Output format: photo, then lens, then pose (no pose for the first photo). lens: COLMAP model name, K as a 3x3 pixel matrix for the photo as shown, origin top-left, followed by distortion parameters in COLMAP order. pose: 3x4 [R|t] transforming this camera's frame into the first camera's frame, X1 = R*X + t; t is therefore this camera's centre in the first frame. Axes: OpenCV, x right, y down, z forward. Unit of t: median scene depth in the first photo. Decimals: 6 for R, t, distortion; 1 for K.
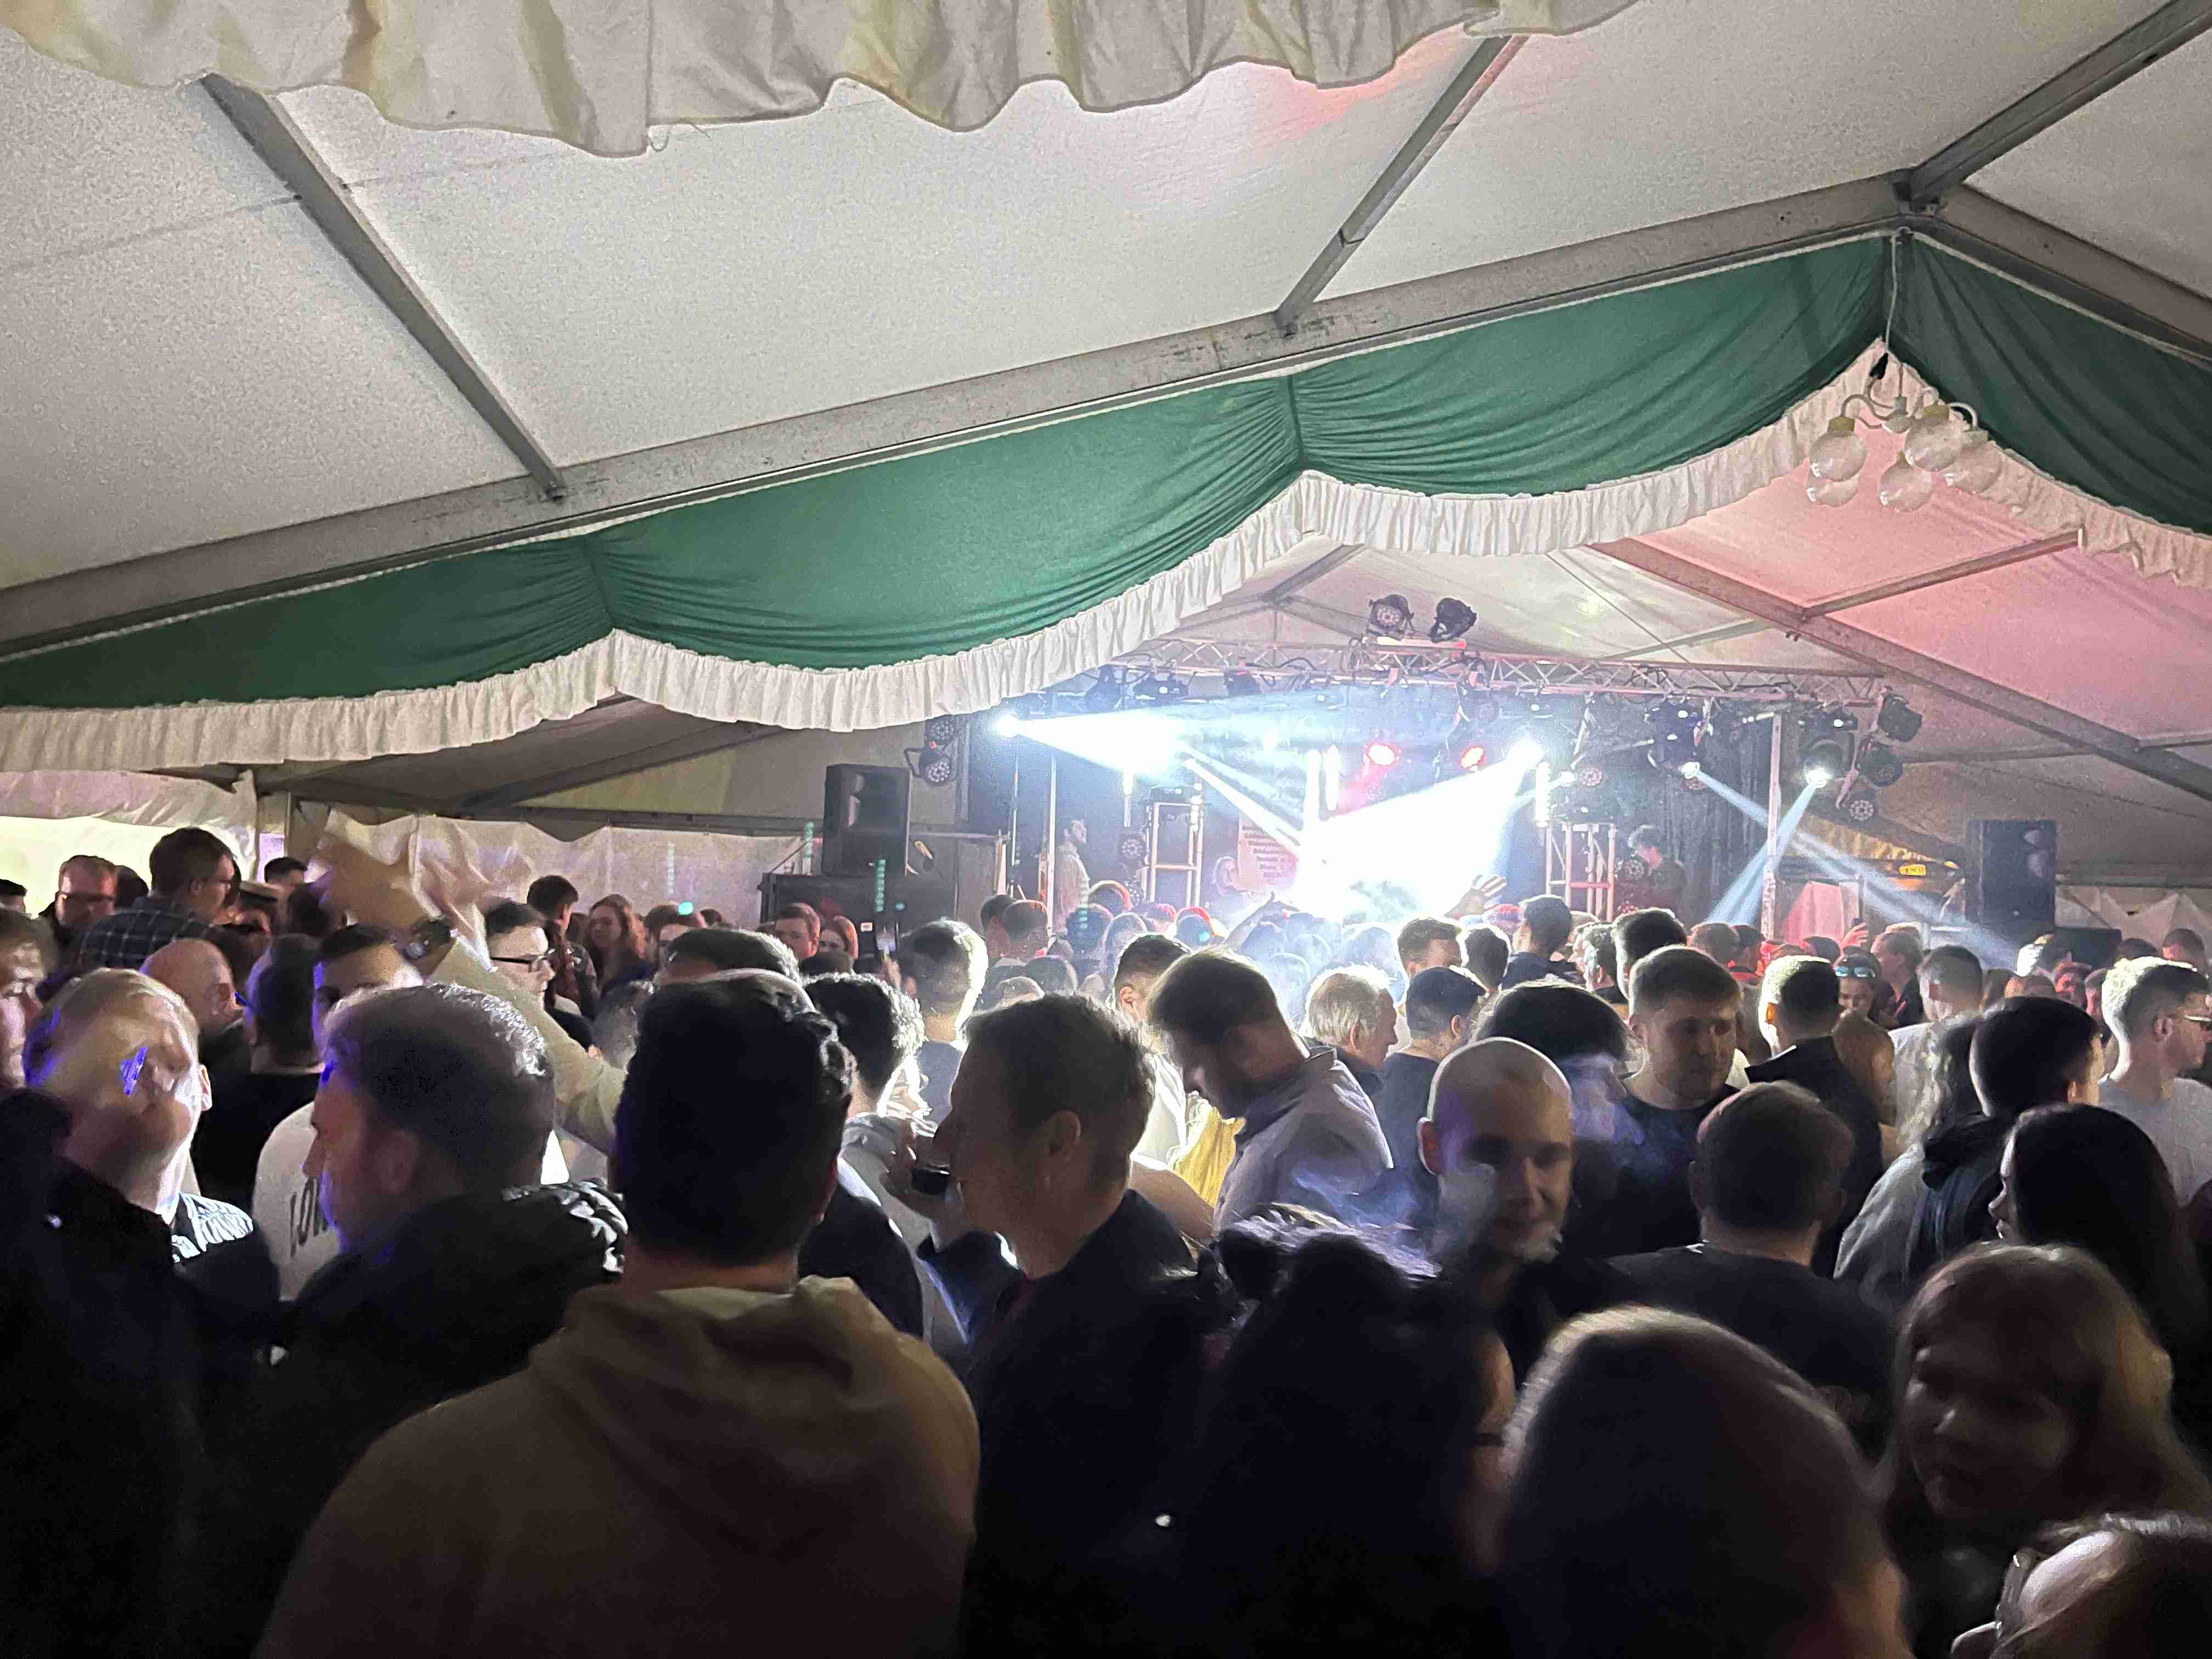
lens RADIAL K [[1715.7, 0, 1106.0], [0, 1715.7, 829.5], [0, 0, 1]] dist [0.092835, -0.110049]
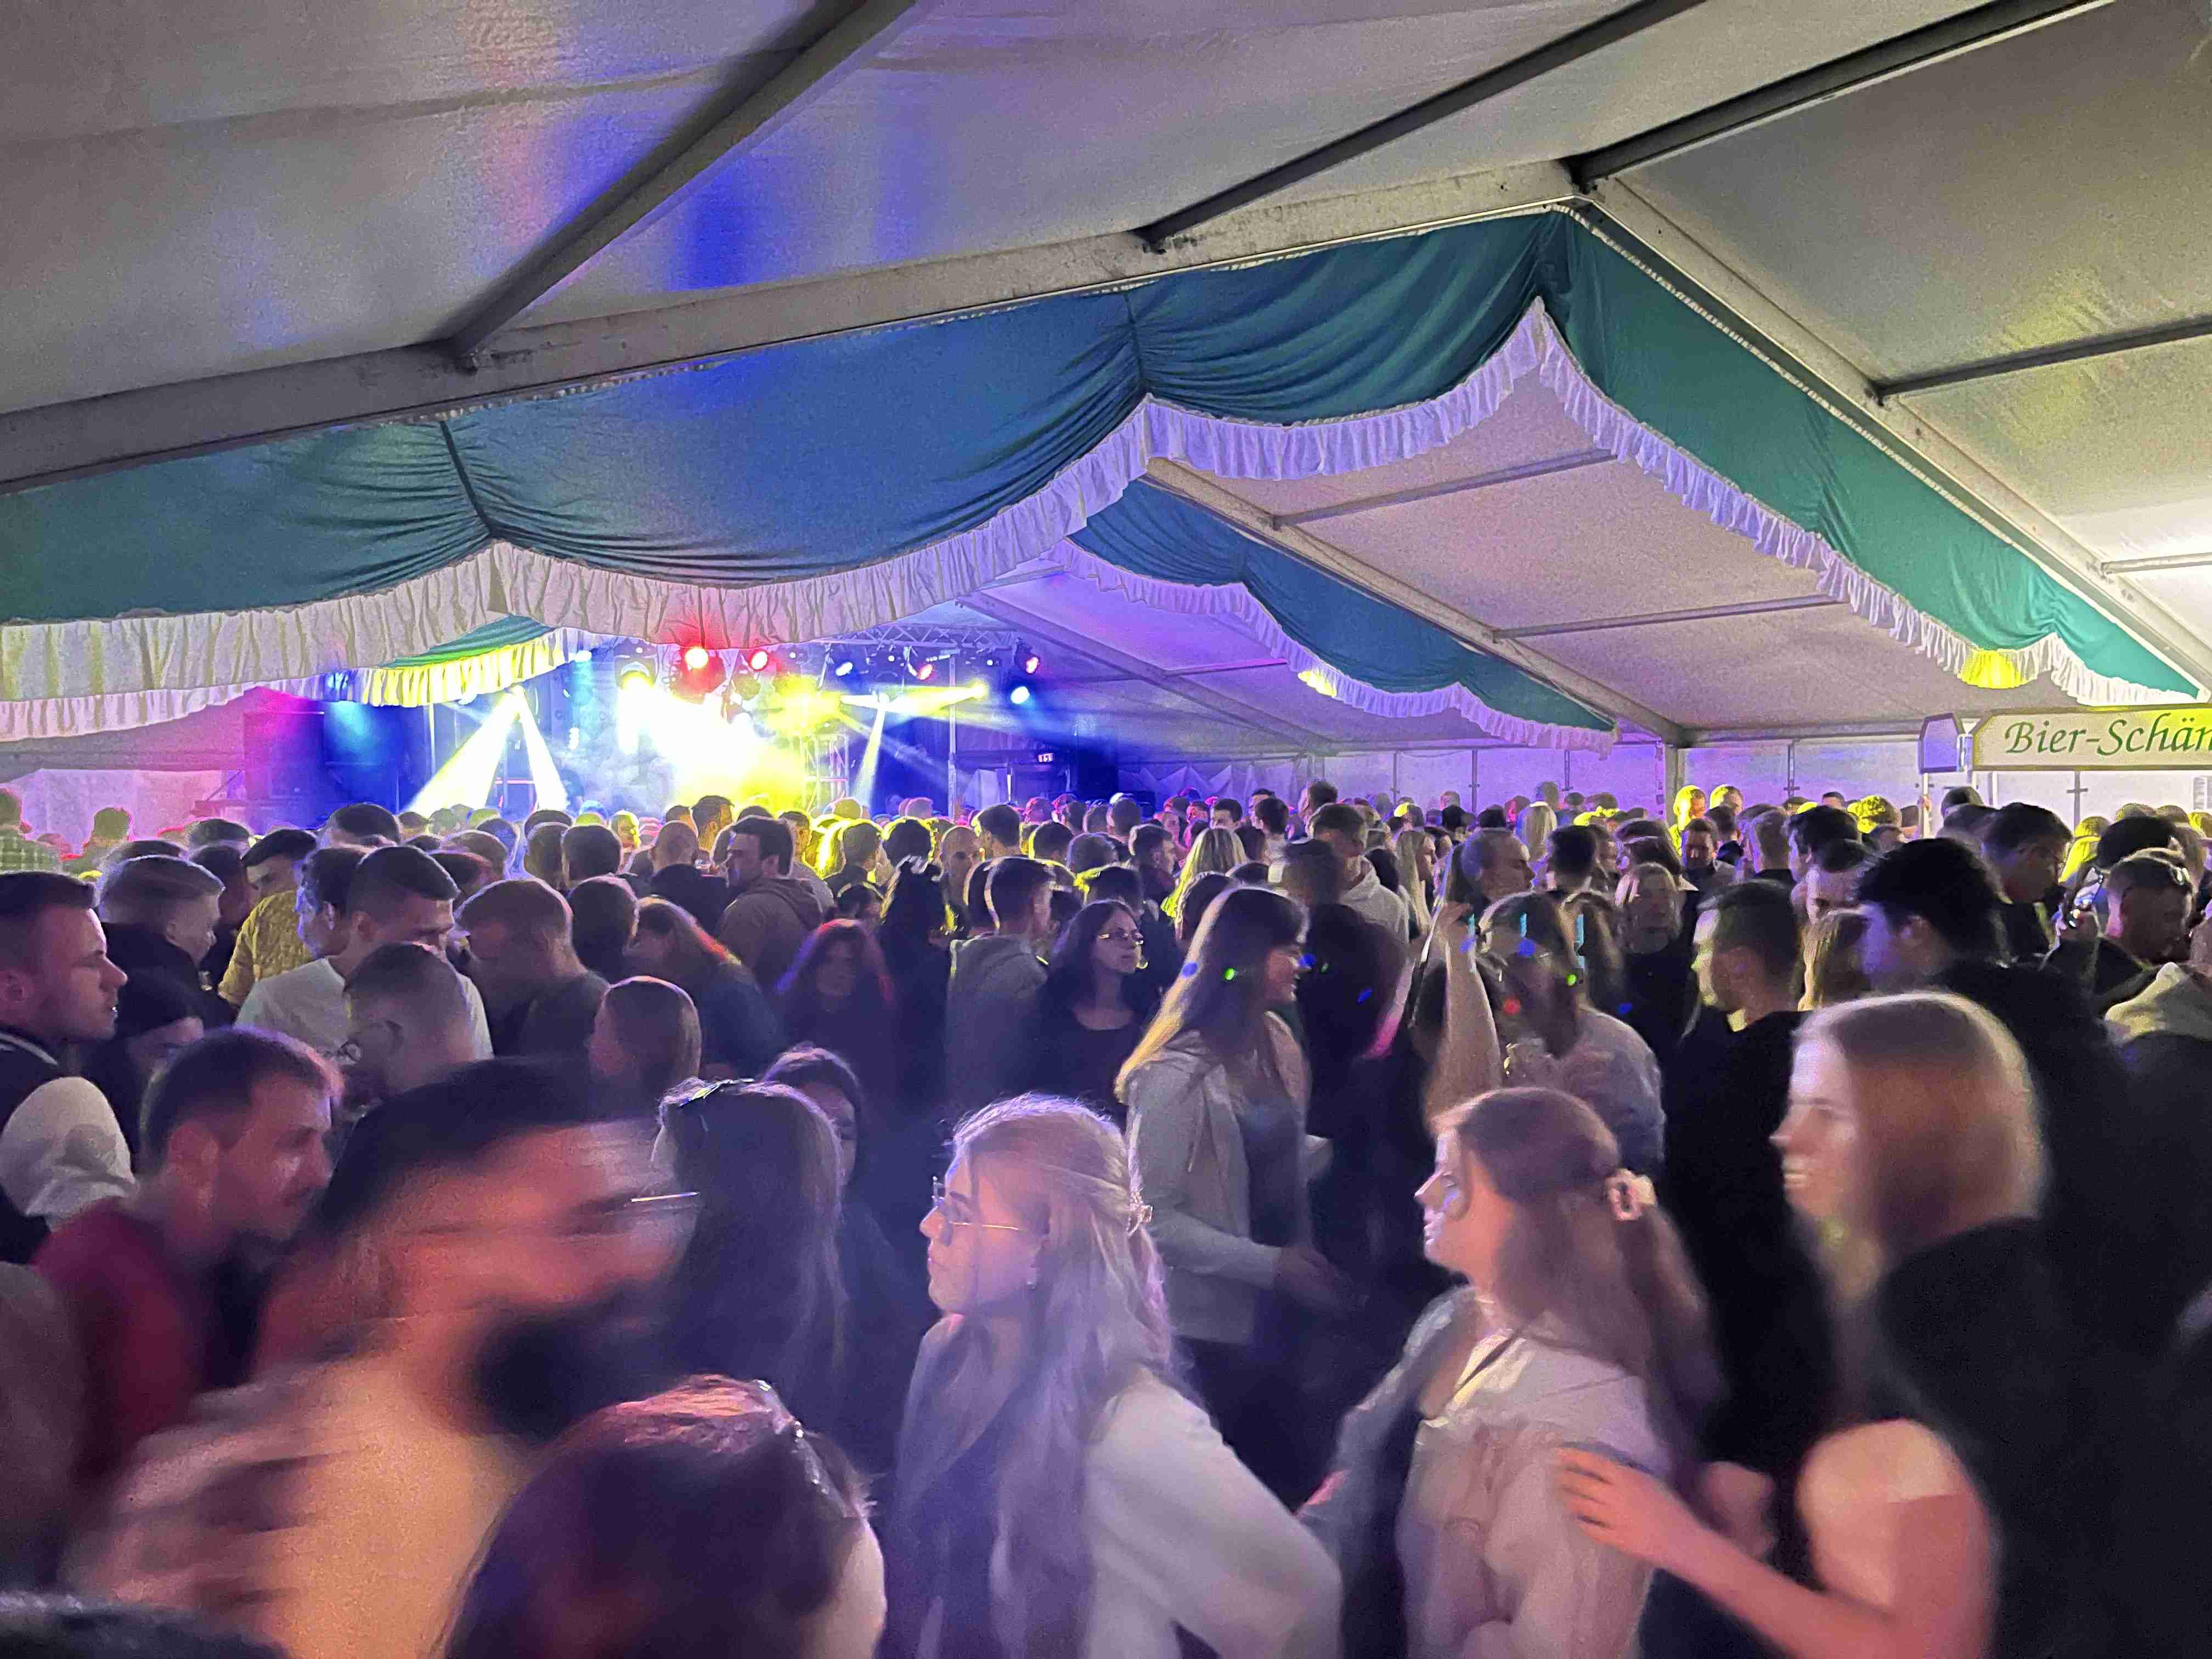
lens RADIAL K [[1715.7, 0, 1106.0], [0, 1715.7, 829.5], [0, 0, 1]] dist [0.092835, -0.110049]
pose [[0.897670, -0.059773, 0.436596, -0.250124], [0.033218, 0.997118, 0.068214, -0.027548], [-0.439415, -0.046731, 0.897068, -0.658686]]
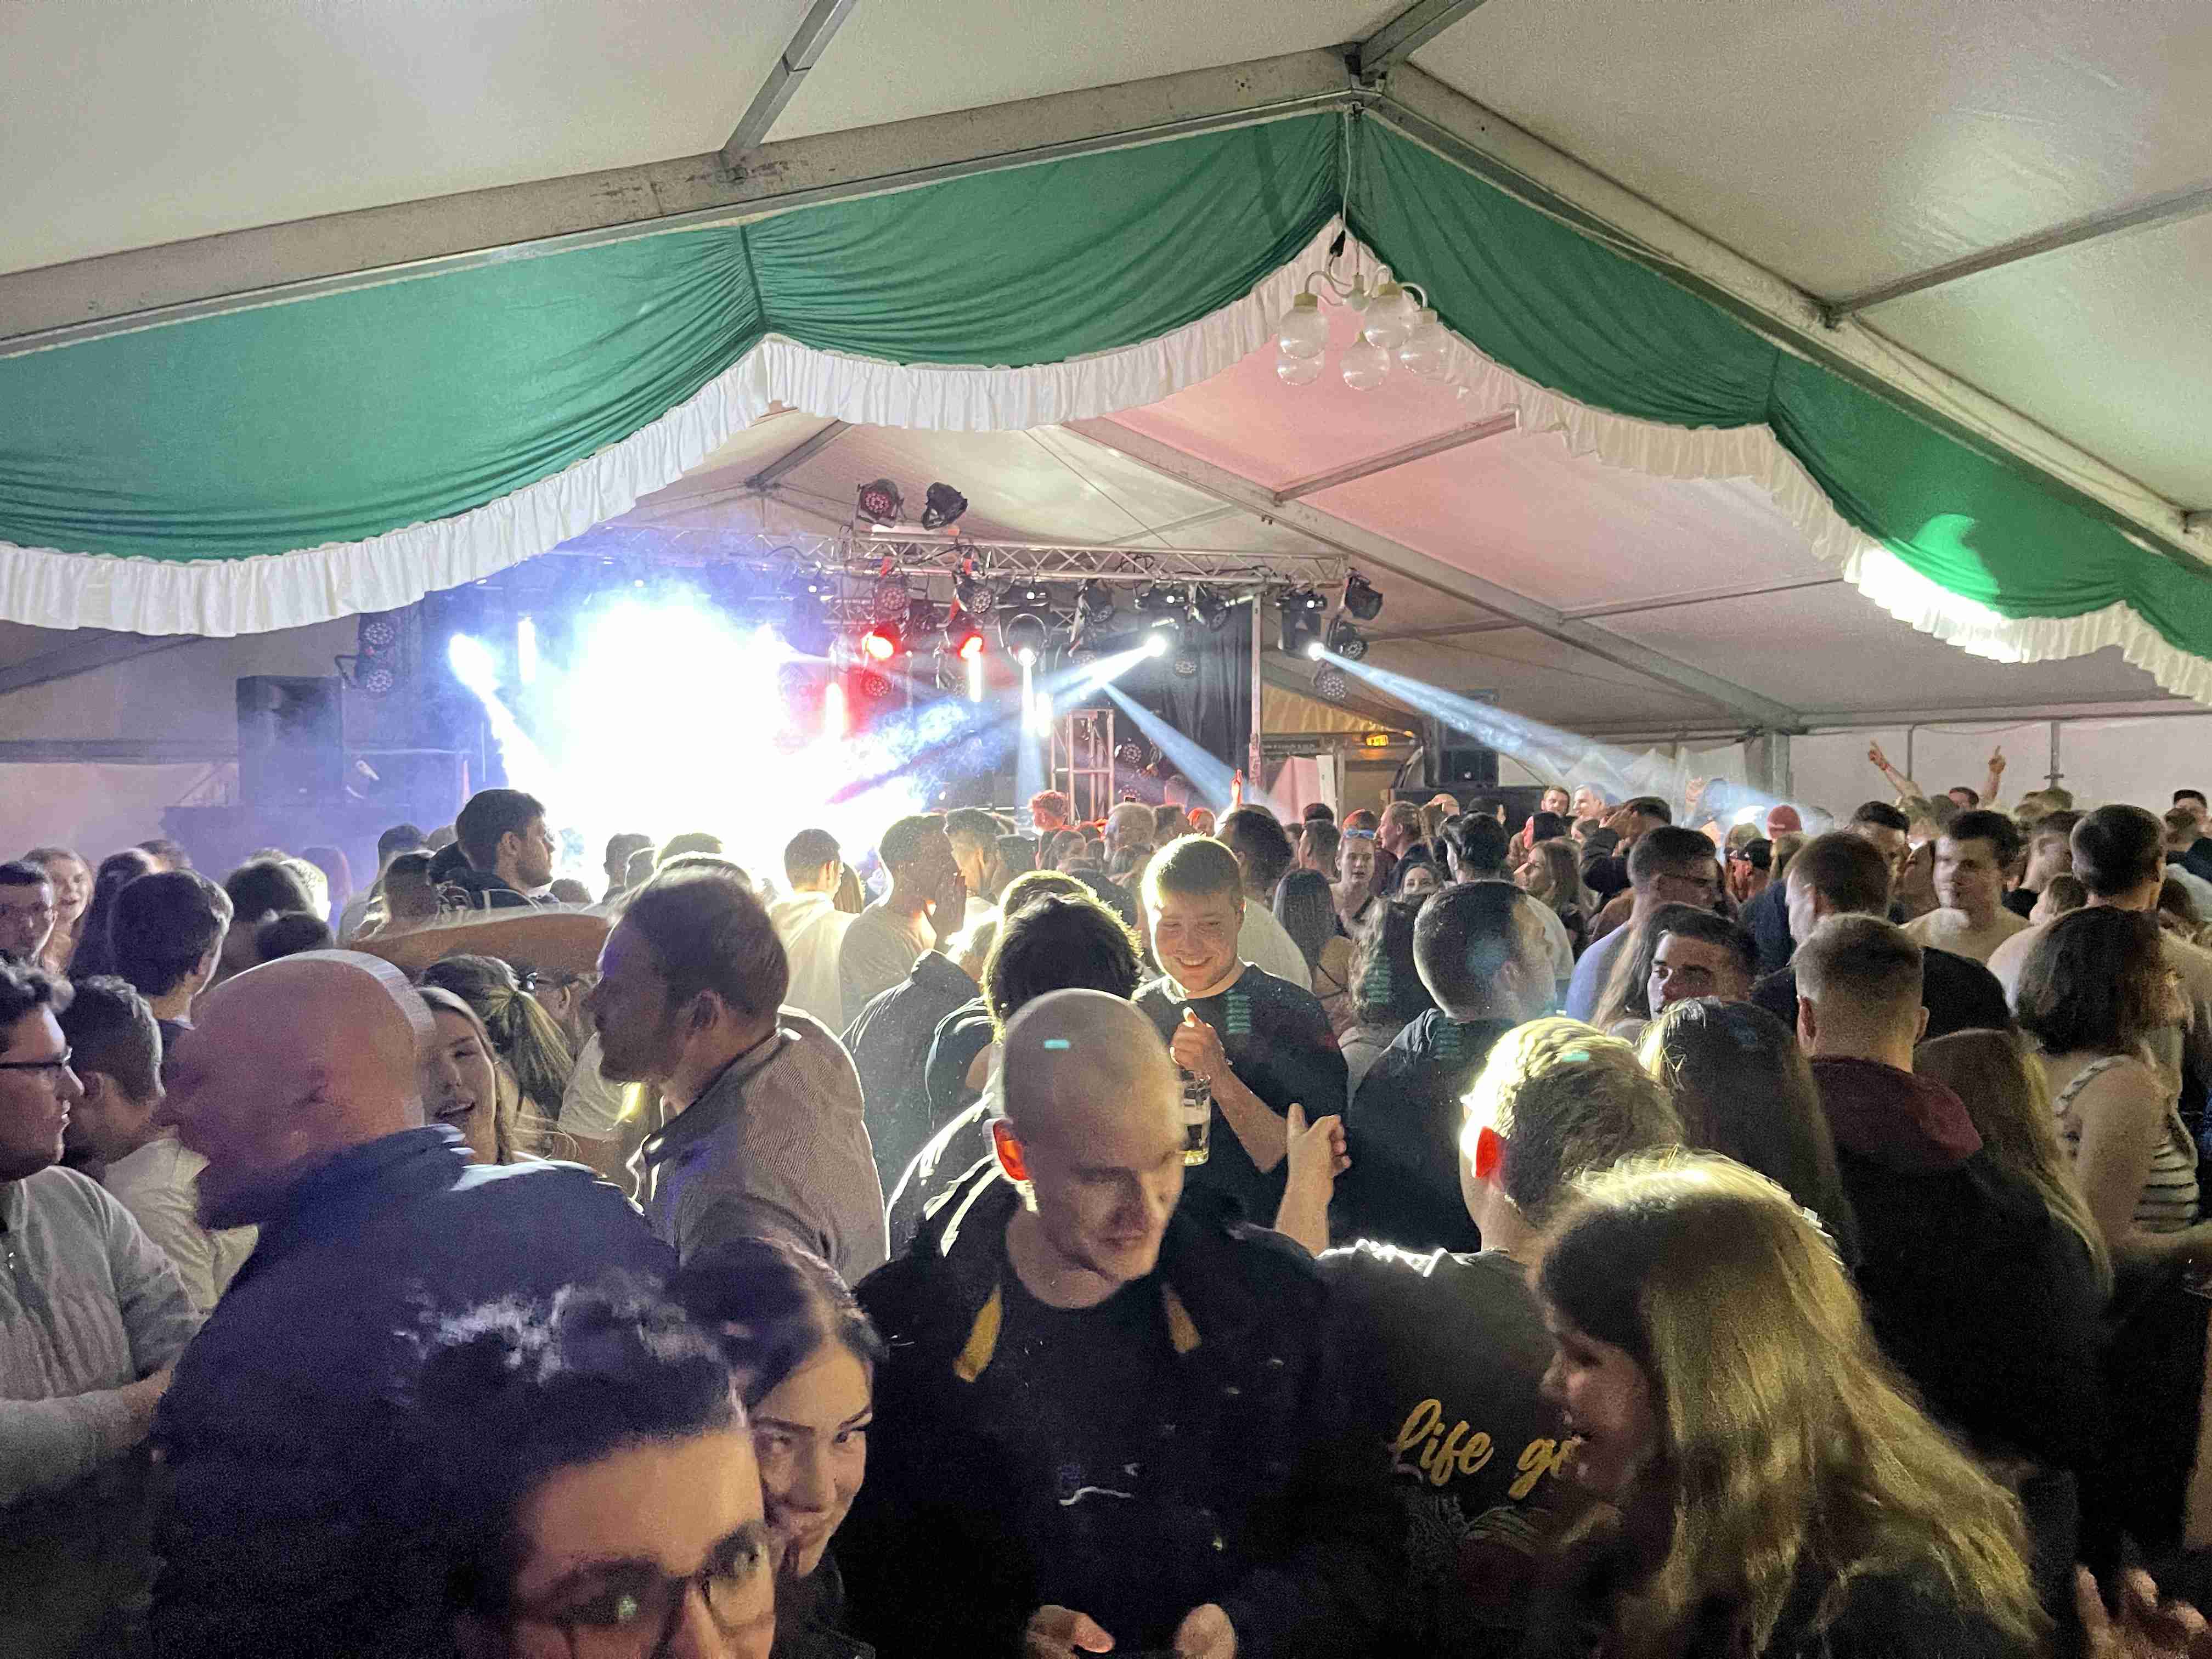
lens RADIAL K [[1715.7, 0, 1106.0], [0, 1715.7, 829.5], [0, 0, 1]] dist [0.092835, -0.110049]
pose [[0.959816, -0.060606, 0.274008, 0.020107], [0.043889, 0.996805, 0.066741, -0.000940], [-0.277177, -0.052033, 0.959409, 0.059026]]
